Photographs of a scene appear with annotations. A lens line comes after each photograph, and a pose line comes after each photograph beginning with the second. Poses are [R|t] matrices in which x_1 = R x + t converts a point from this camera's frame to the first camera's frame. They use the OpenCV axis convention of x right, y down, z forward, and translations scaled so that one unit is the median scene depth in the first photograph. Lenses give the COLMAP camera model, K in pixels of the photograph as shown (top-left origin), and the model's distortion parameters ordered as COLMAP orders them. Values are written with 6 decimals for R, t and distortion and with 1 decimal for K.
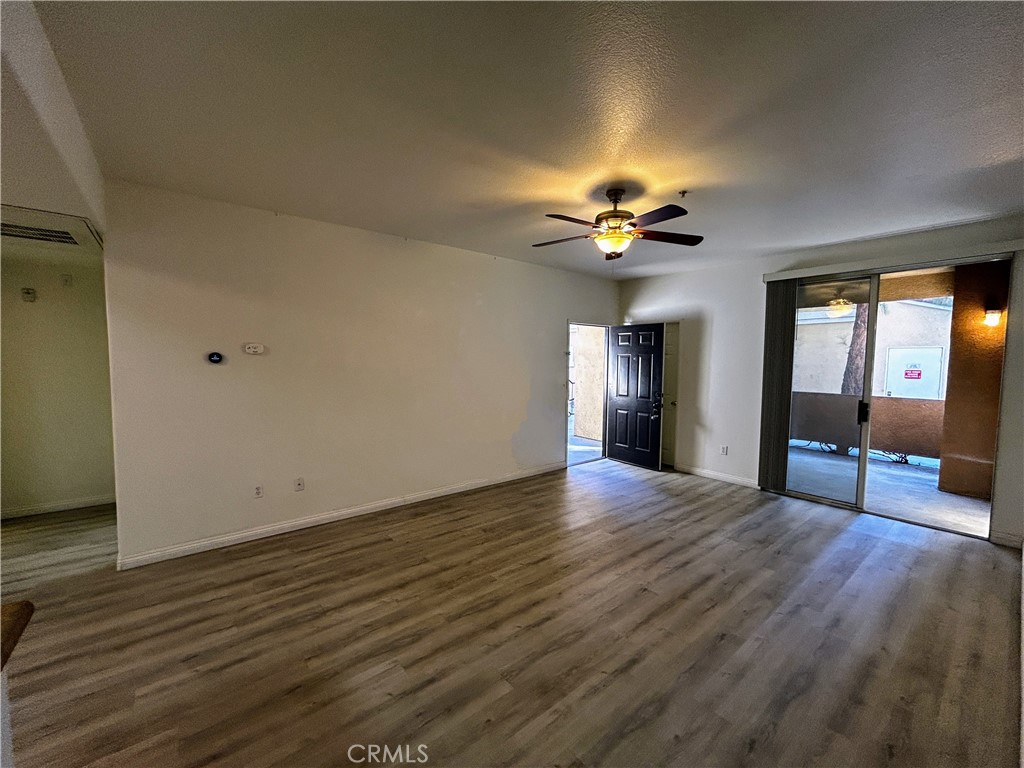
lens RADIAL K [[414.0, 0, 513.3], [0, 414.0, 385.9], [0, 0, 1]] dist [-0.001412, 0.000393]
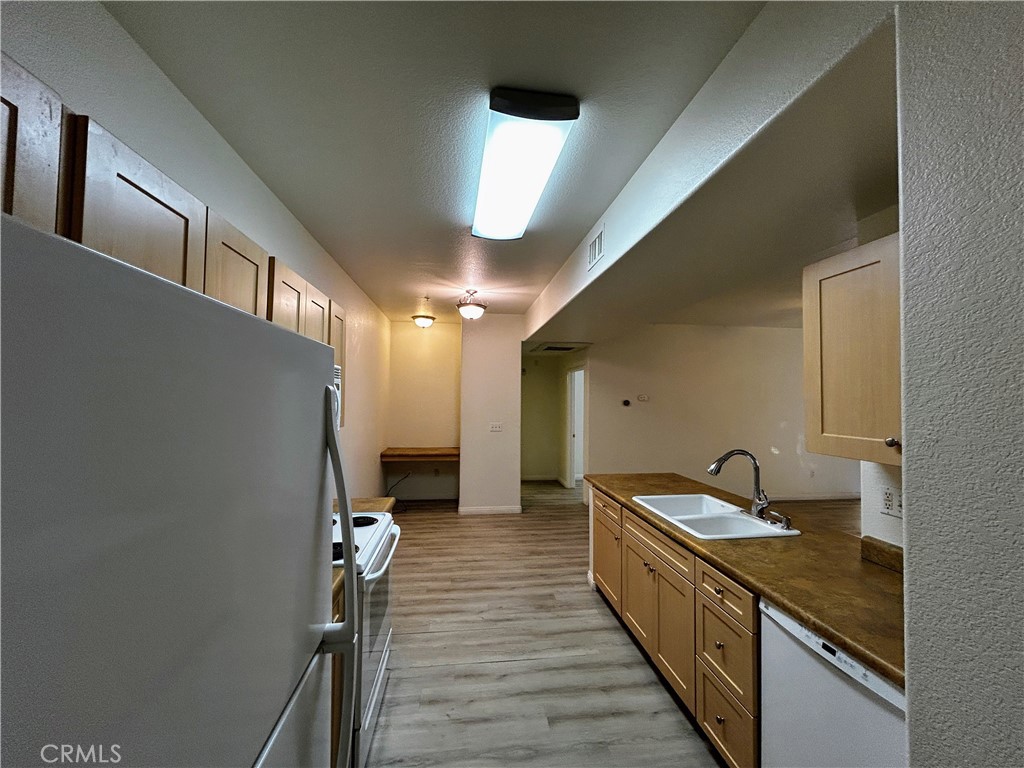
lens RADIAL K [[414.0, 0, 513.3], [0, 414.0, 385.9], [0, 0, 1]] dist [-0.001412, 0.000393]
pose [[0.851022, -0.020479, -0.524730, -0.138042], [-0.033572, 0.995073, -0.093283, 0.047722], [0.524055, 0.097002, 0.846142, -0.872962]]
